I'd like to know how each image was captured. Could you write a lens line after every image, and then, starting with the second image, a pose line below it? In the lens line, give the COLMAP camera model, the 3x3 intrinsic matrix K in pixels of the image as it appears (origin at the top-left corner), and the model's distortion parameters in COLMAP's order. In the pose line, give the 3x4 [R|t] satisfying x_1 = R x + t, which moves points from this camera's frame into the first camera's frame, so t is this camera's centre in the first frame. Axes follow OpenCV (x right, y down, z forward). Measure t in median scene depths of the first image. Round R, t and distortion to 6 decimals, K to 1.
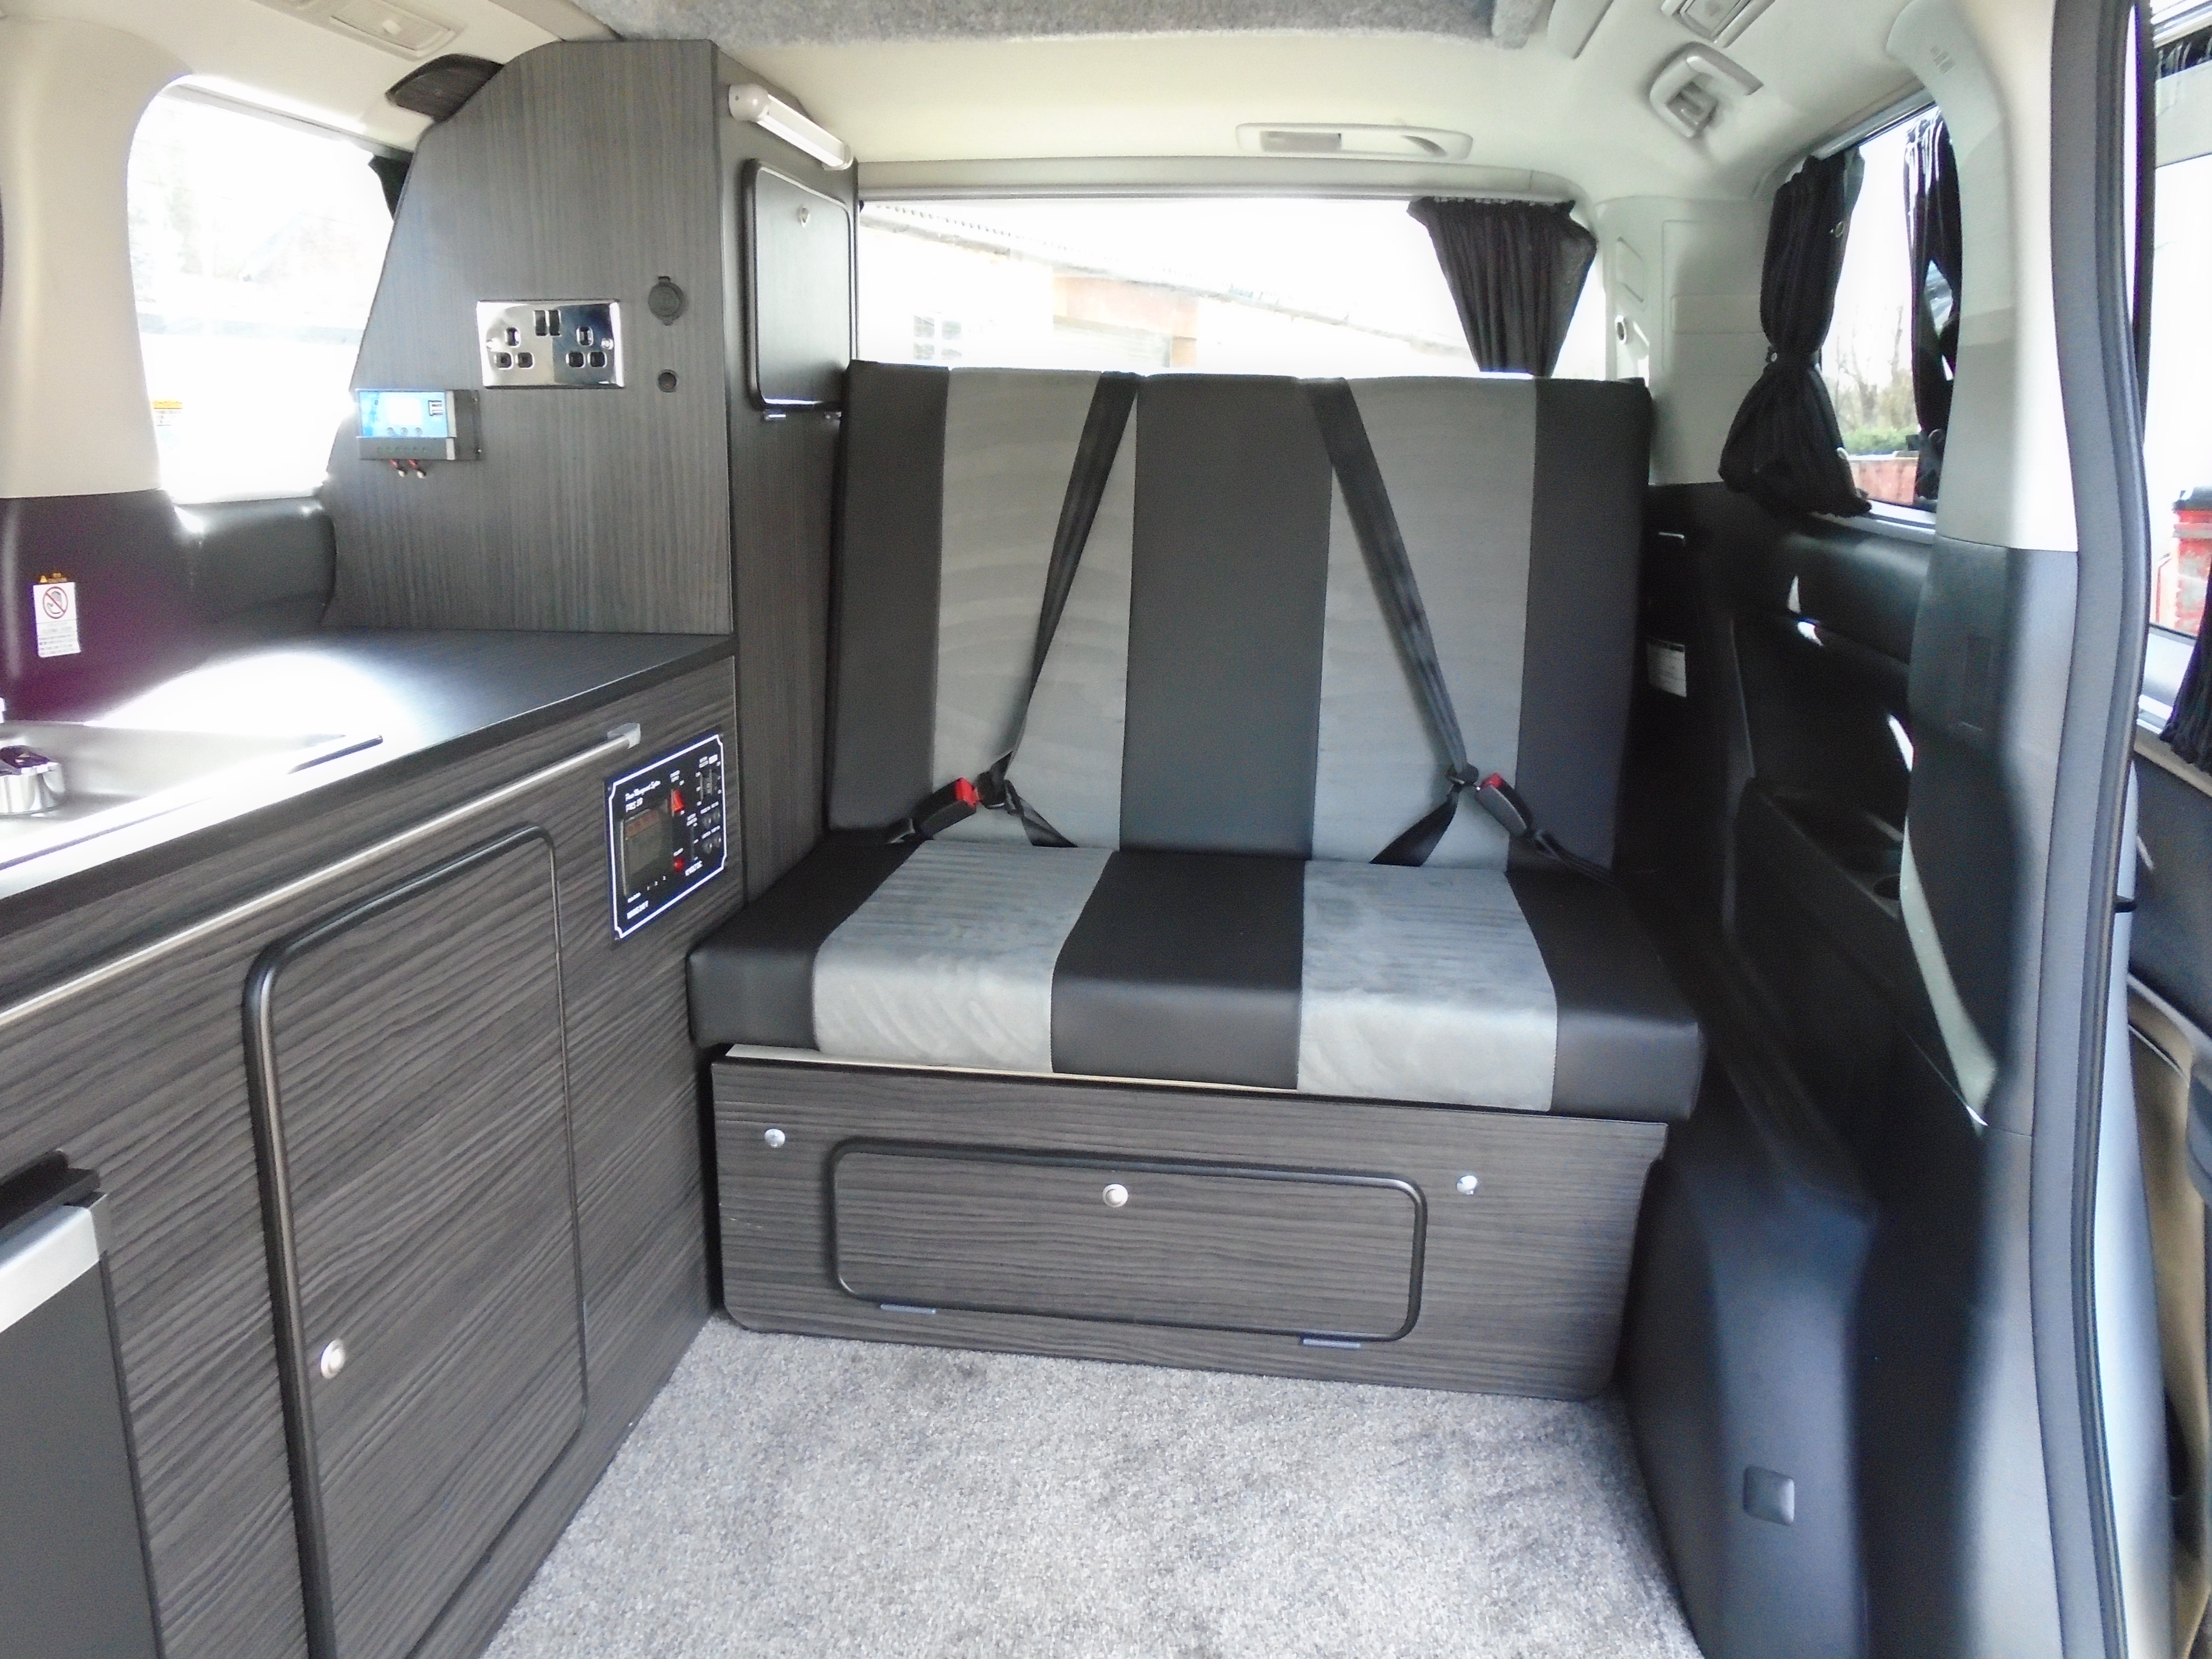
lens RADIAL K [[1663.5, 0, 1106.0], [0, 1663.5, 829.5], [0, 0, 1]] dist [-0.028545, 0.017459]
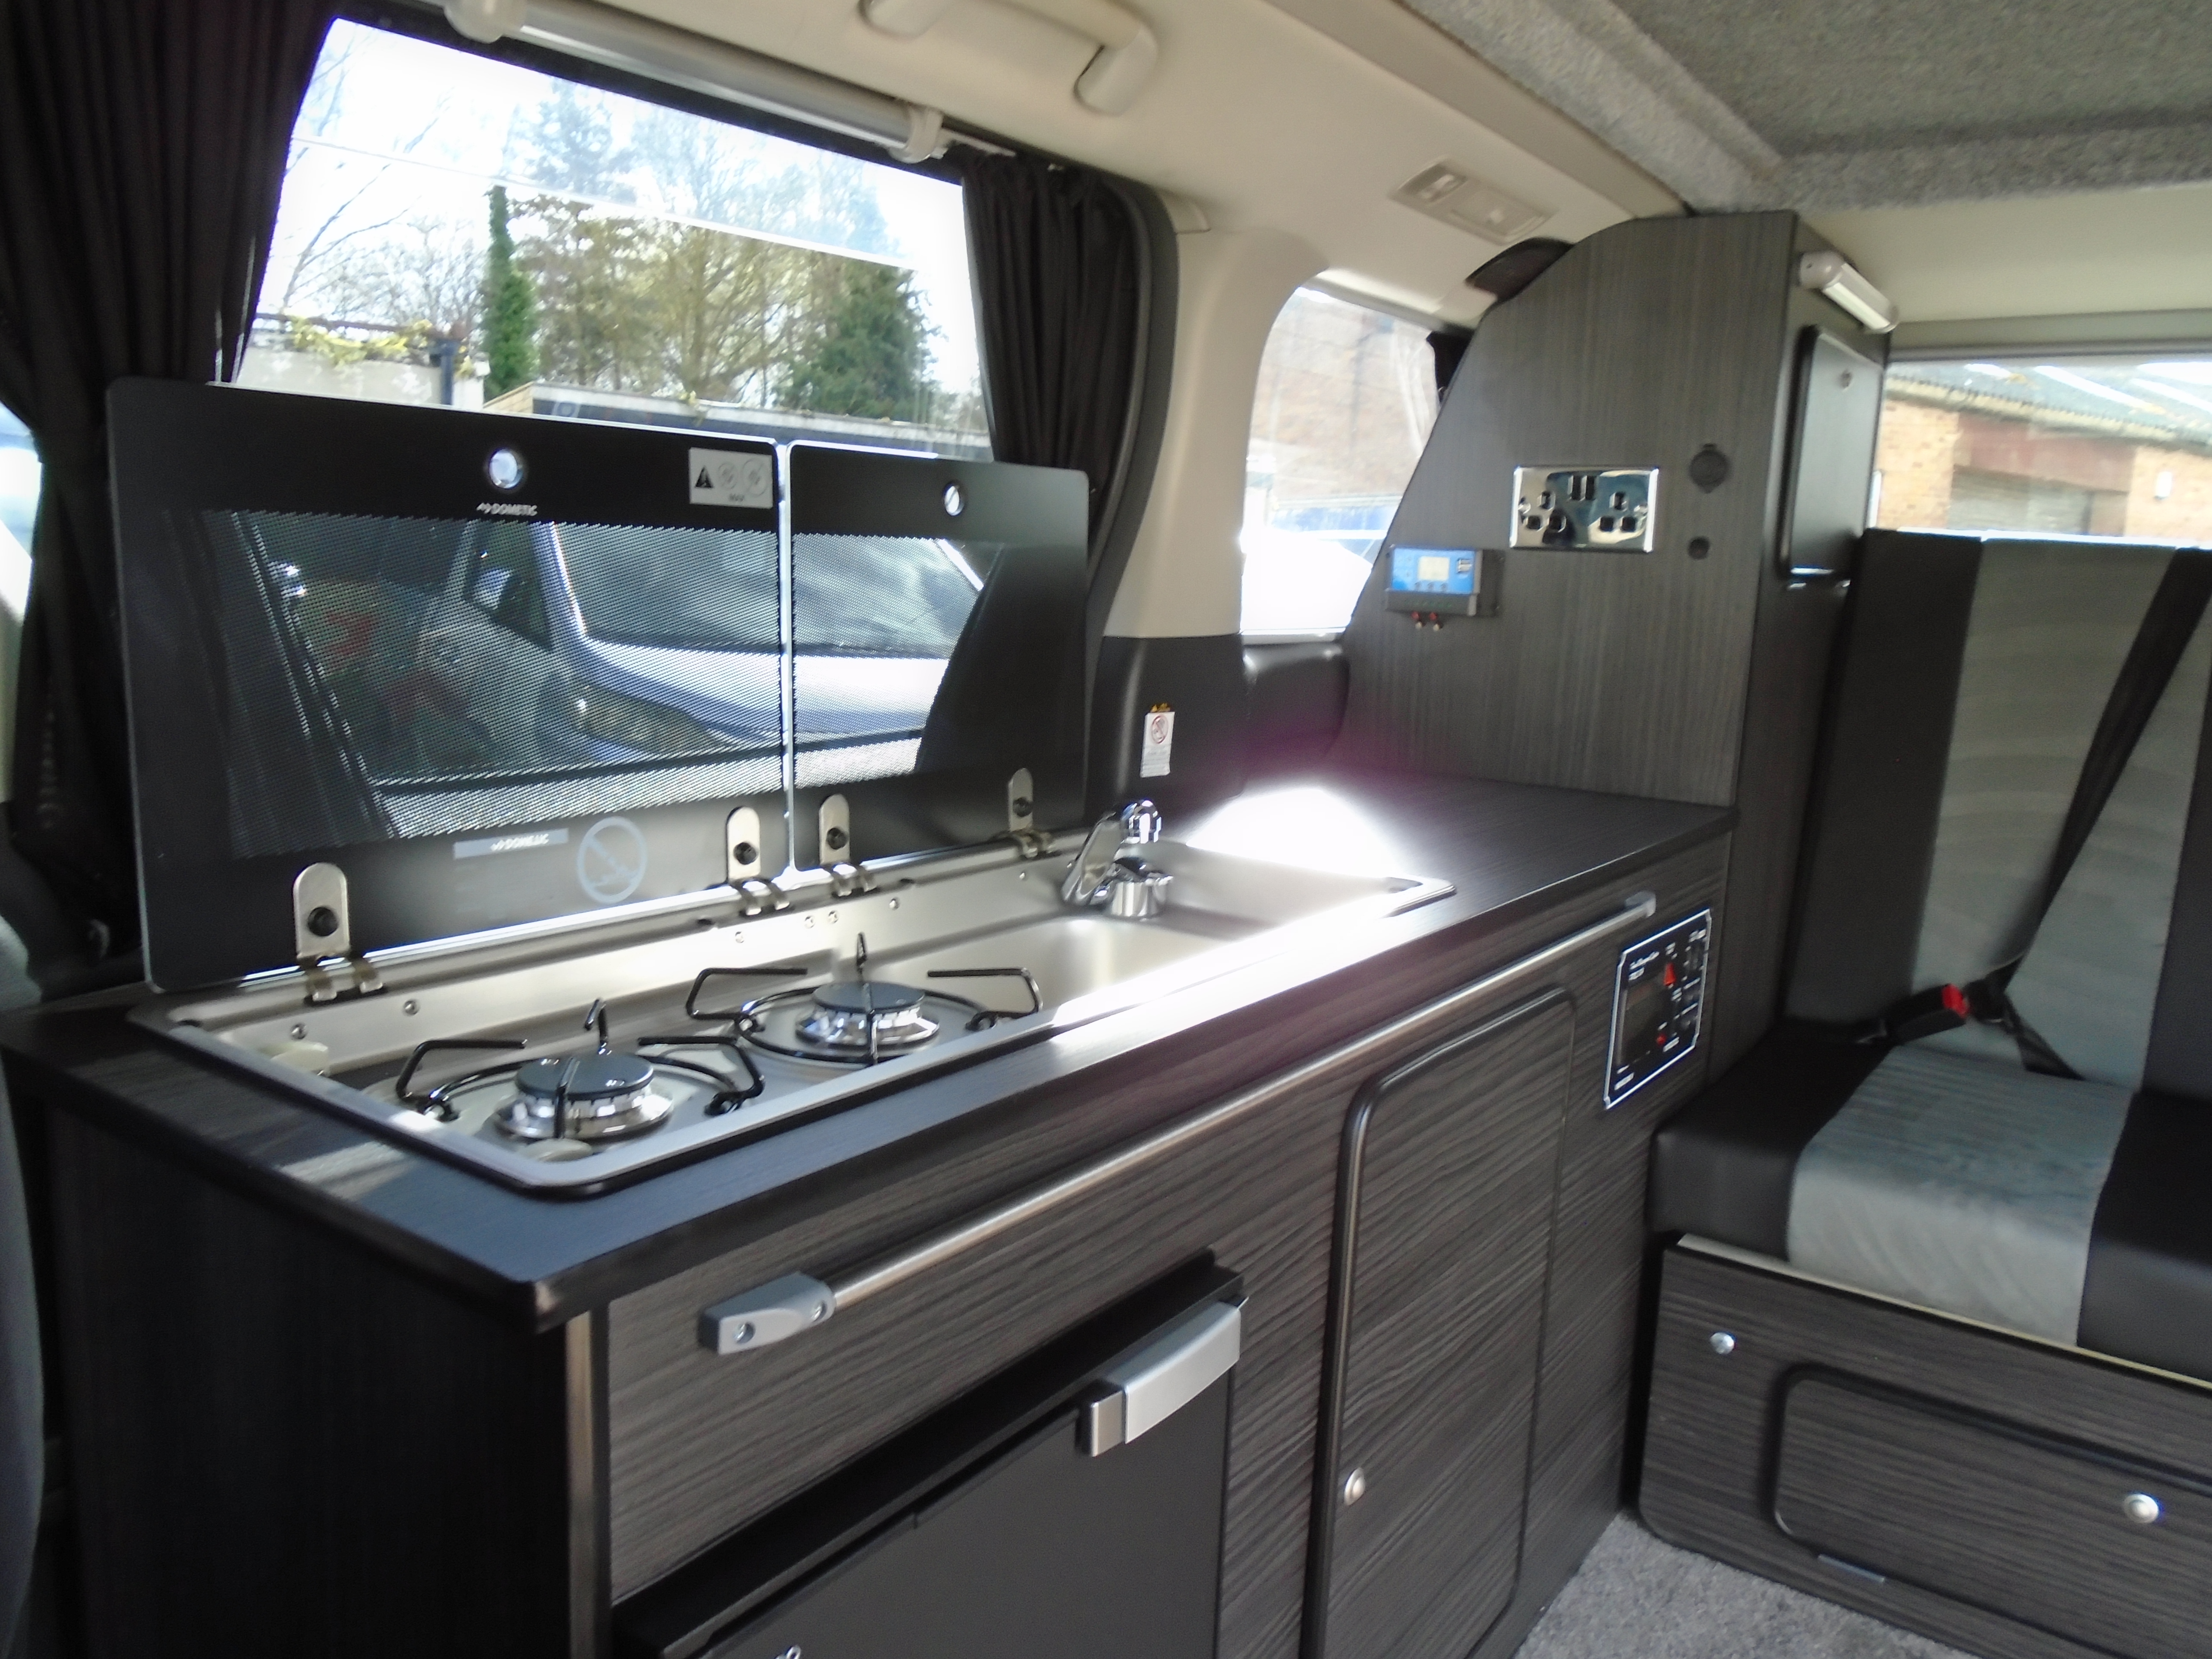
lens RADIAL K [[1663.5, 0, 1106.0], [0, 1663.5, 829.5], [0, 0, 1]] dist [-0.028545, 0.017459]
pose [[0.884516, 0.103641, -0.454852, -0.114206], [-0.140336, 0.988961, -0.047560, -0.008321], [0.444901, 0.105900, 0.889296, -0.018406]]
